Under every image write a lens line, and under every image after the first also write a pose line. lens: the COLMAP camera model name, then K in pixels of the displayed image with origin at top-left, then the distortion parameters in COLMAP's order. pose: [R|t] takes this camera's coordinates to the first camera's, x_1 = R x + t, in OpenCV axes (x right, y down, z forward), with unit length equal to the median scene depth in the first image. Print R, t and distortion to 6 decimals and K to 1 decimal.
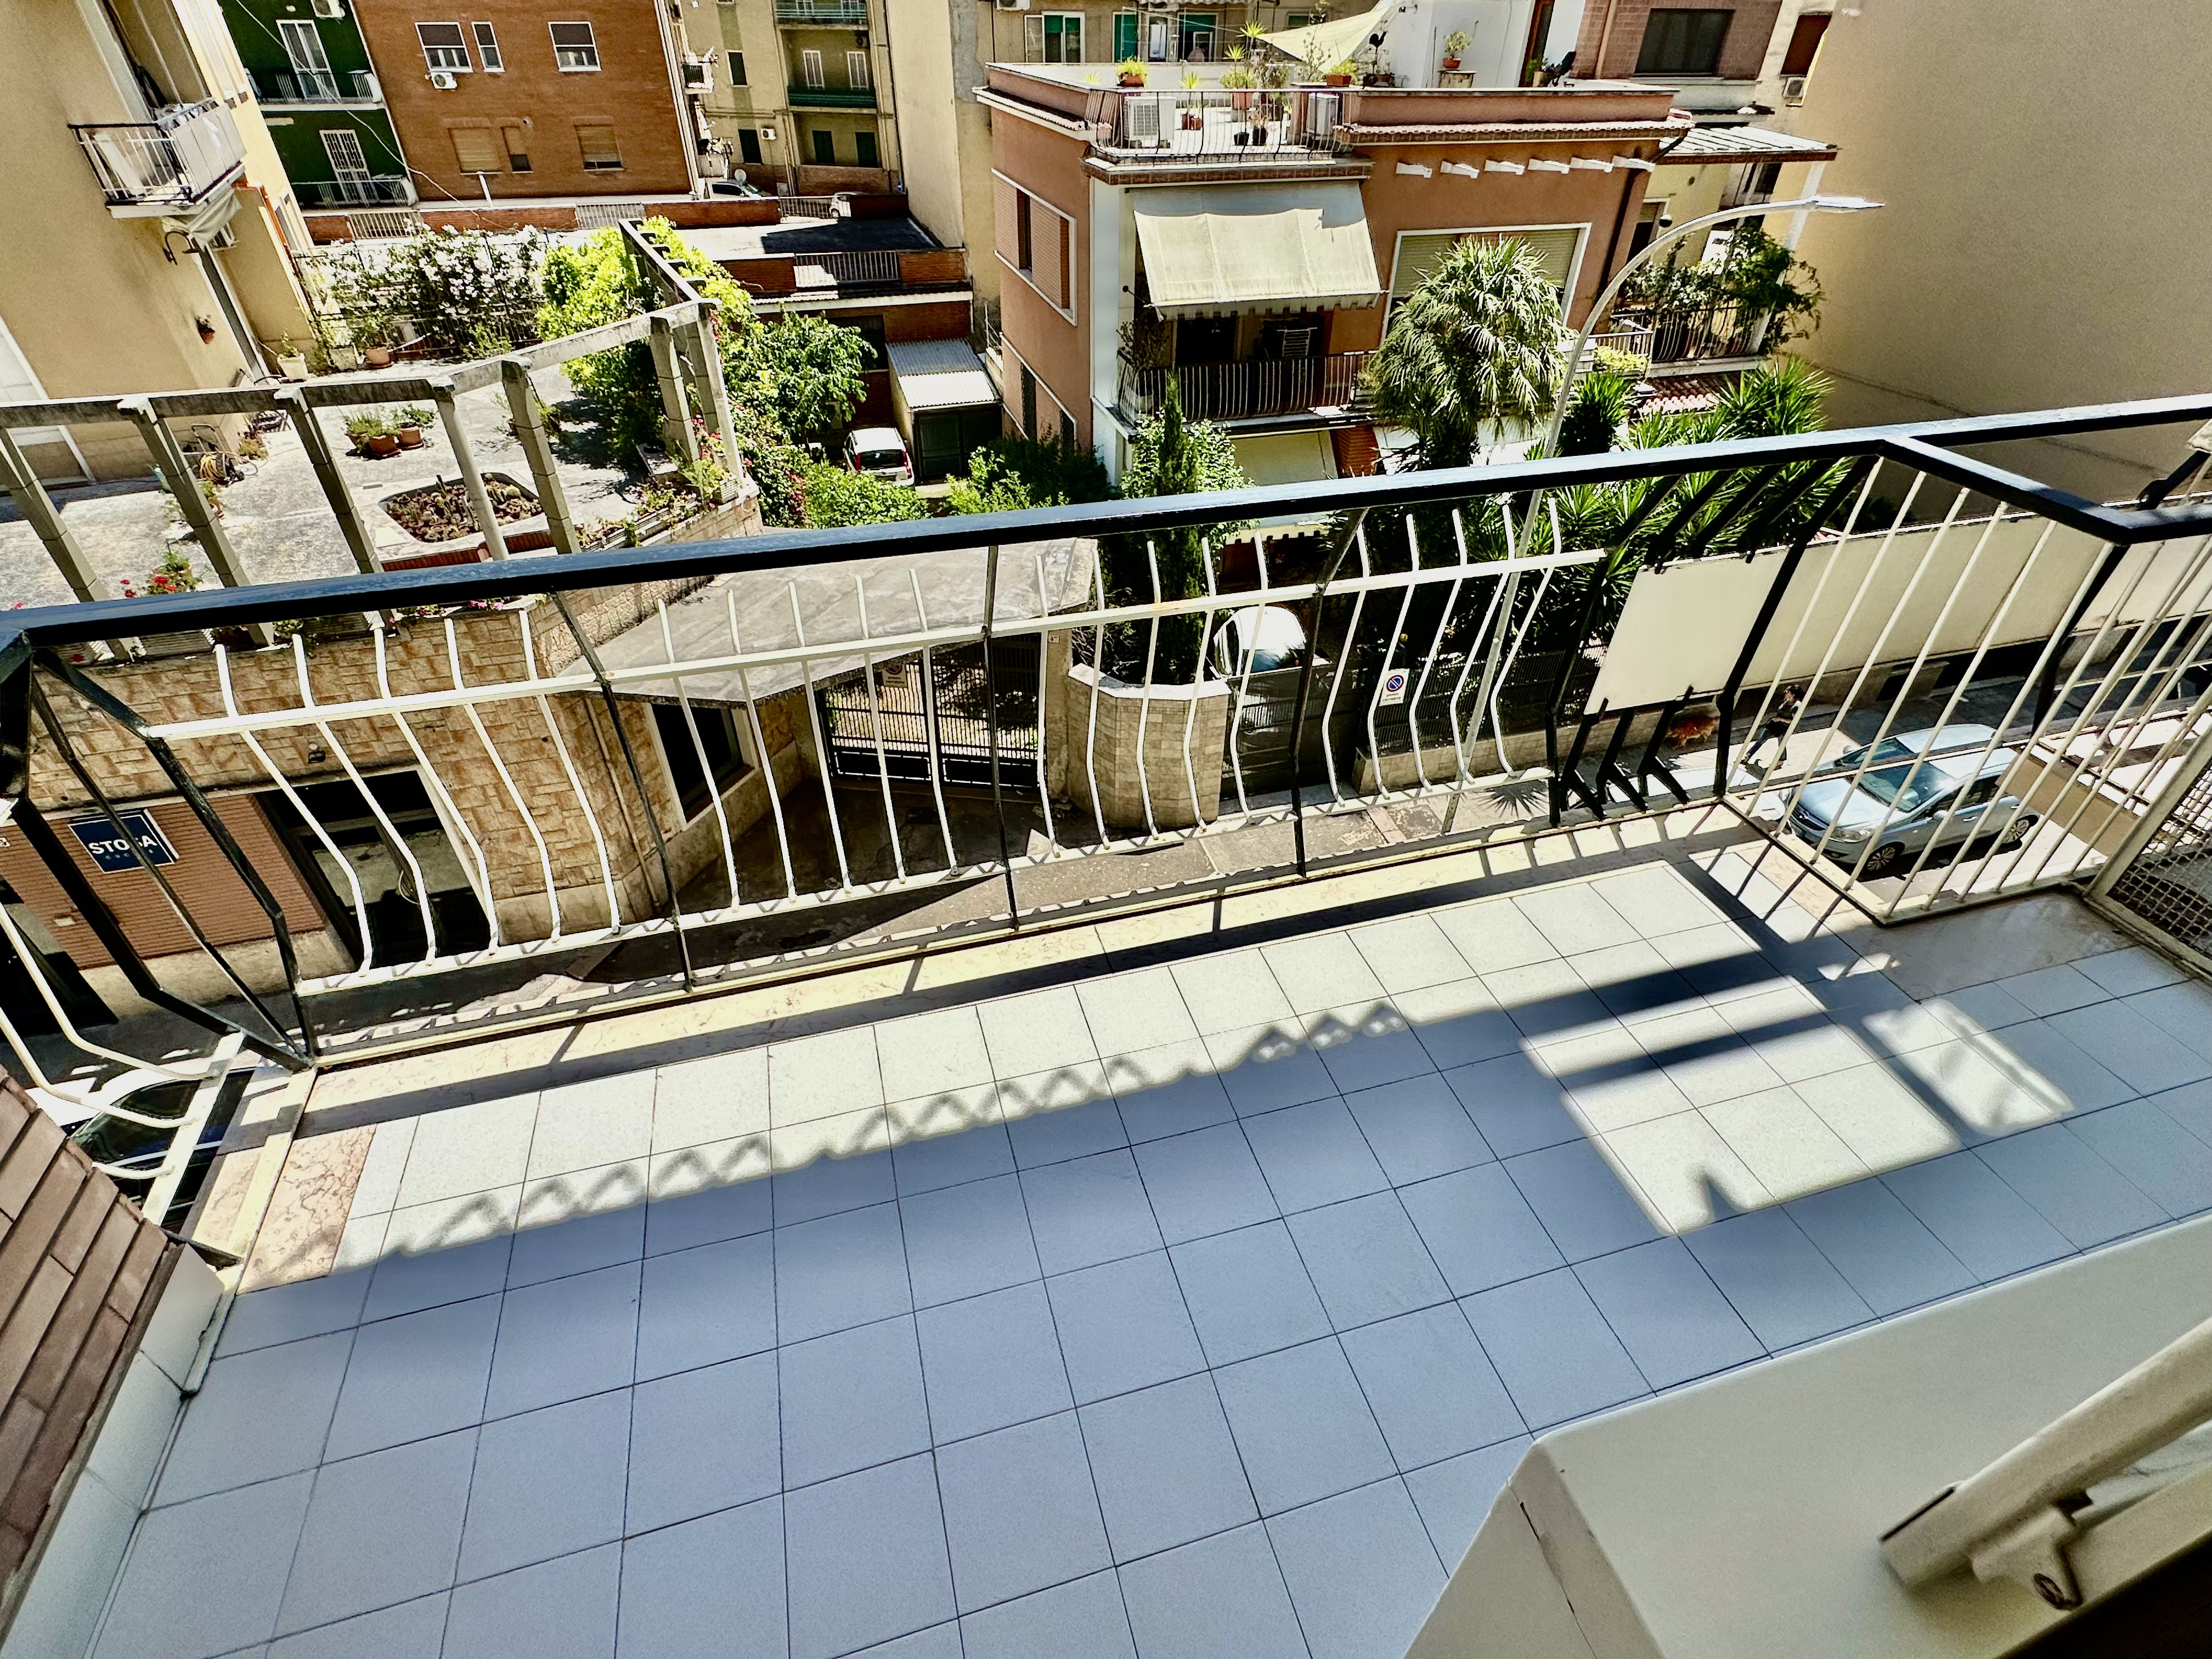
lens RADIAL K [[1037.3, 0, 1106.0], [0, 1037.3, 829.5], [0, 0, 1]] dist [-0.007886, 0.001631]
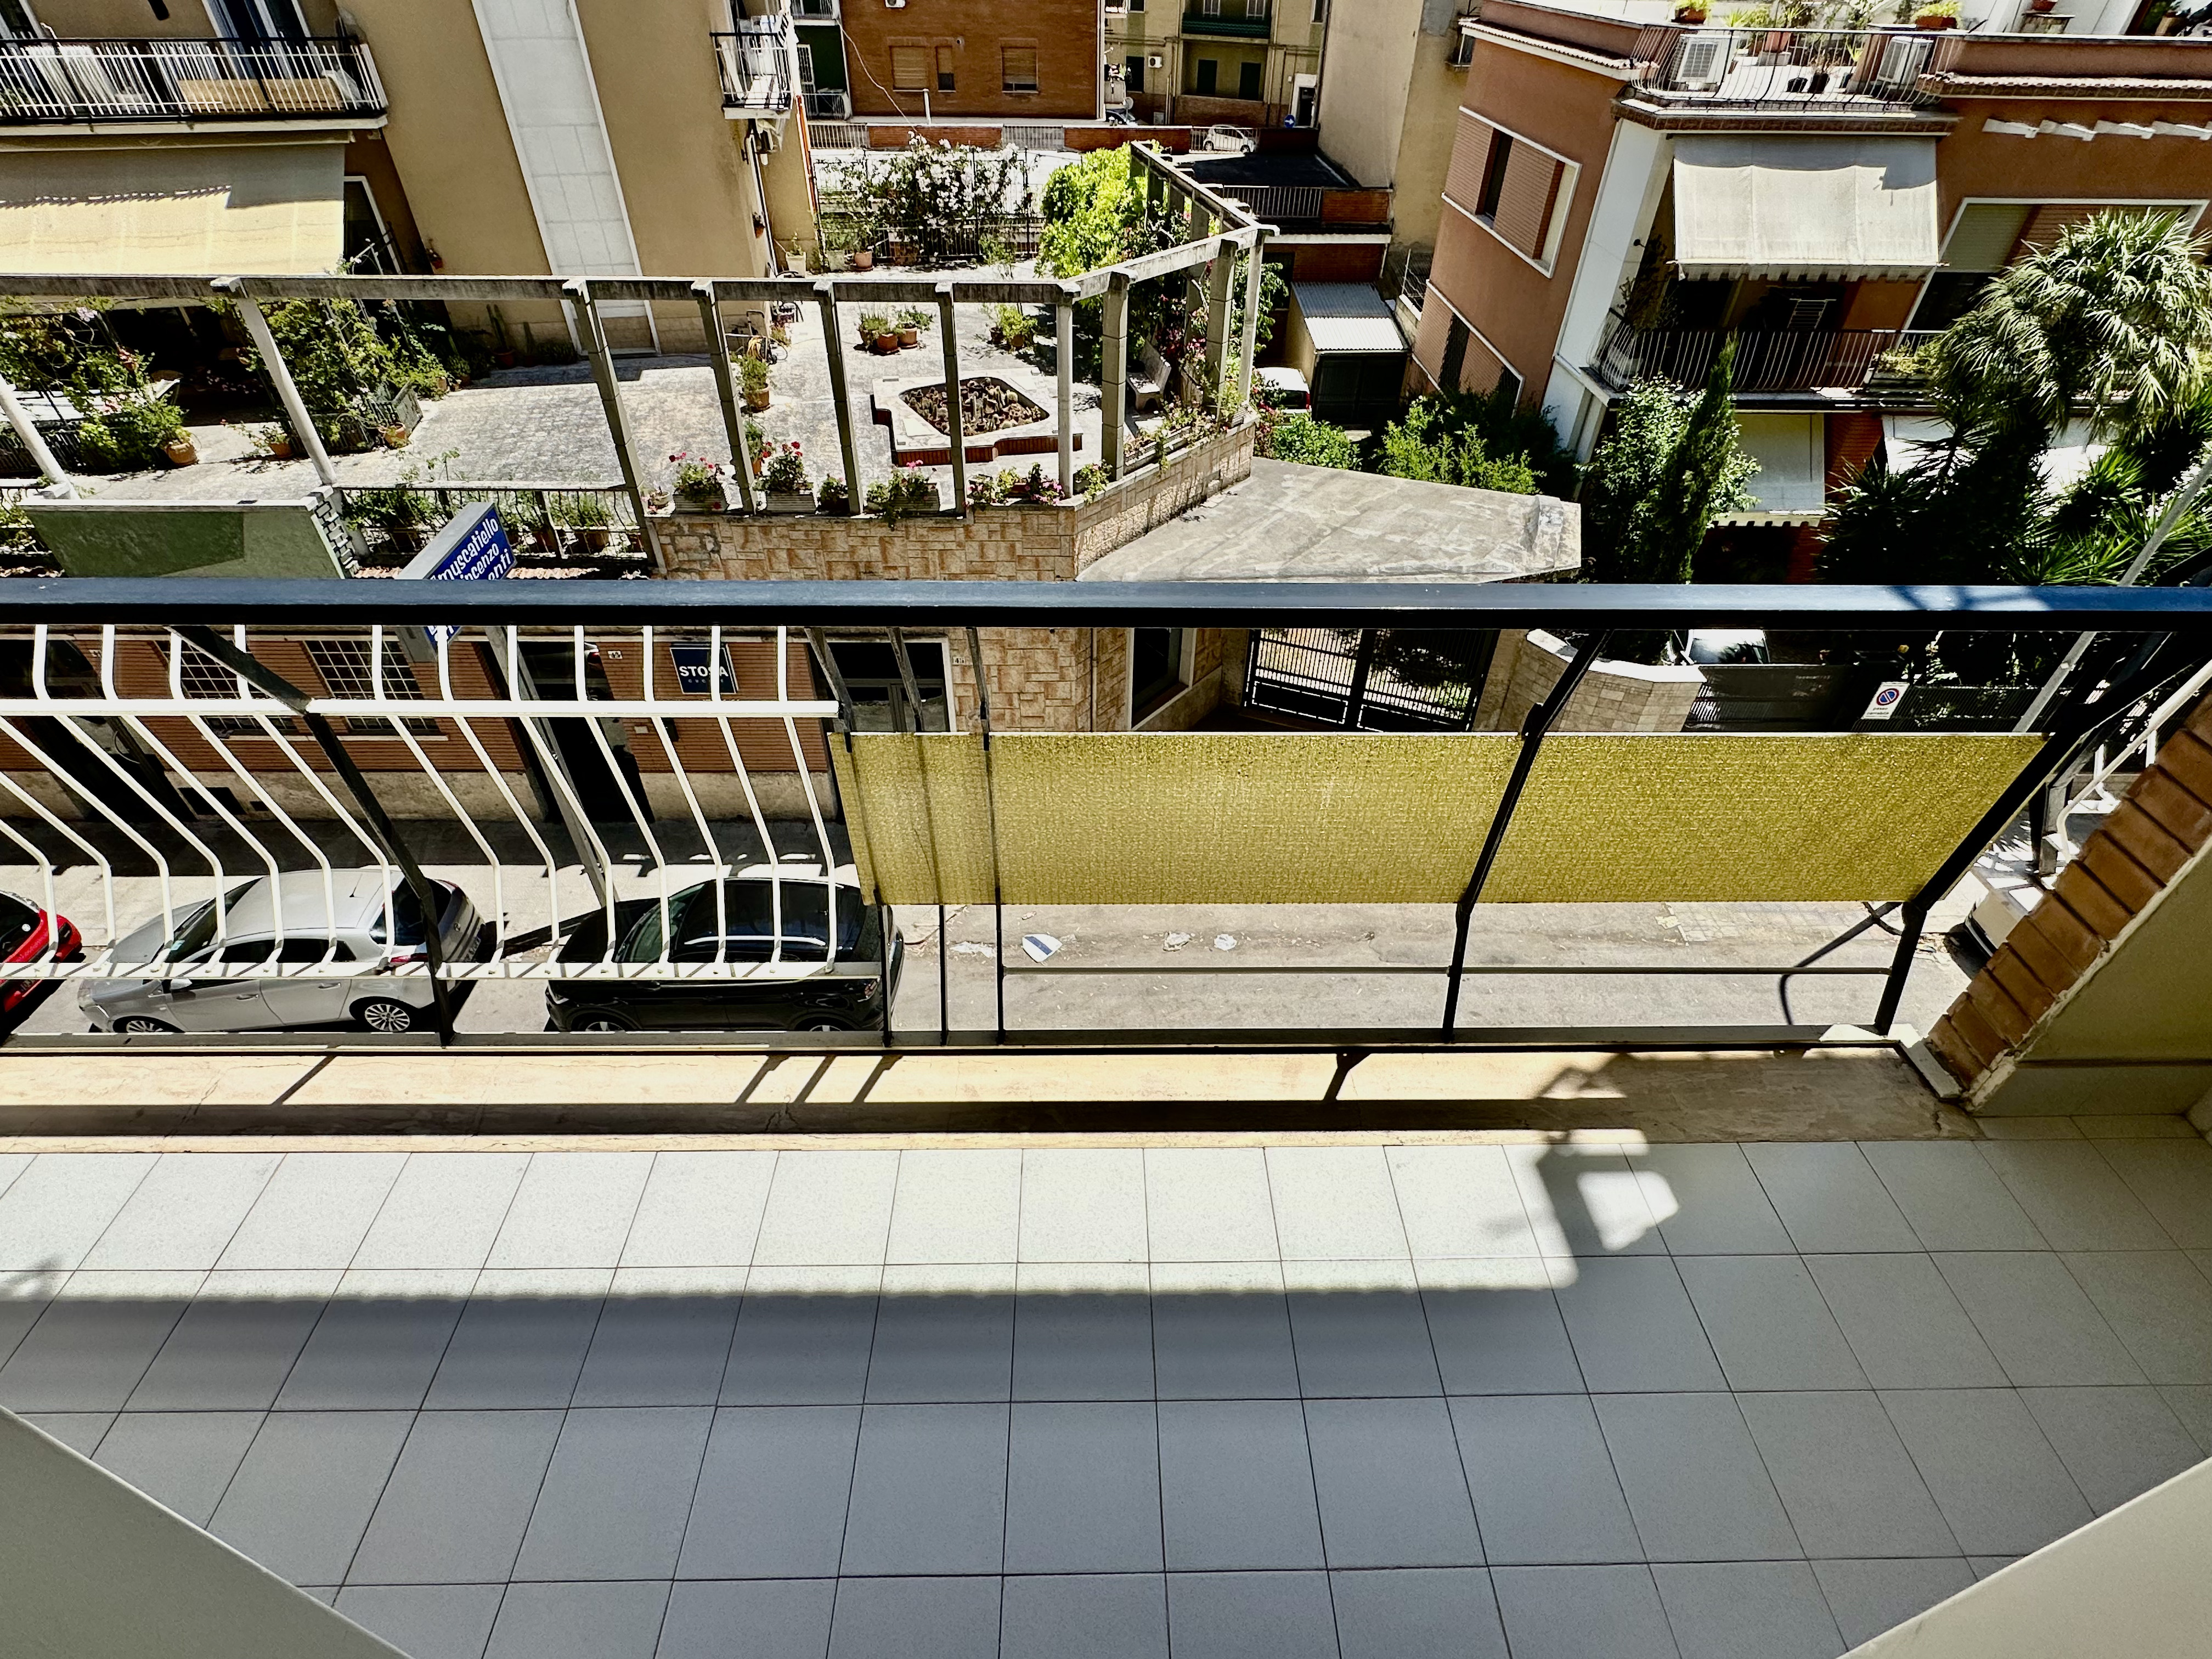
lens RADIAL K [[1037.3, 0, 1106.0], [0, 1037.3, 829.5], [0, 0, 1]] dist [-0.007886, 0.001631]
pose [[0.966383, 0.172274, -0.190854, -0.178713], [-0.163879, 0.984711, 0.059052, 0.031654], [0.198109, -0.025790, 0.979841, -0.038580]]
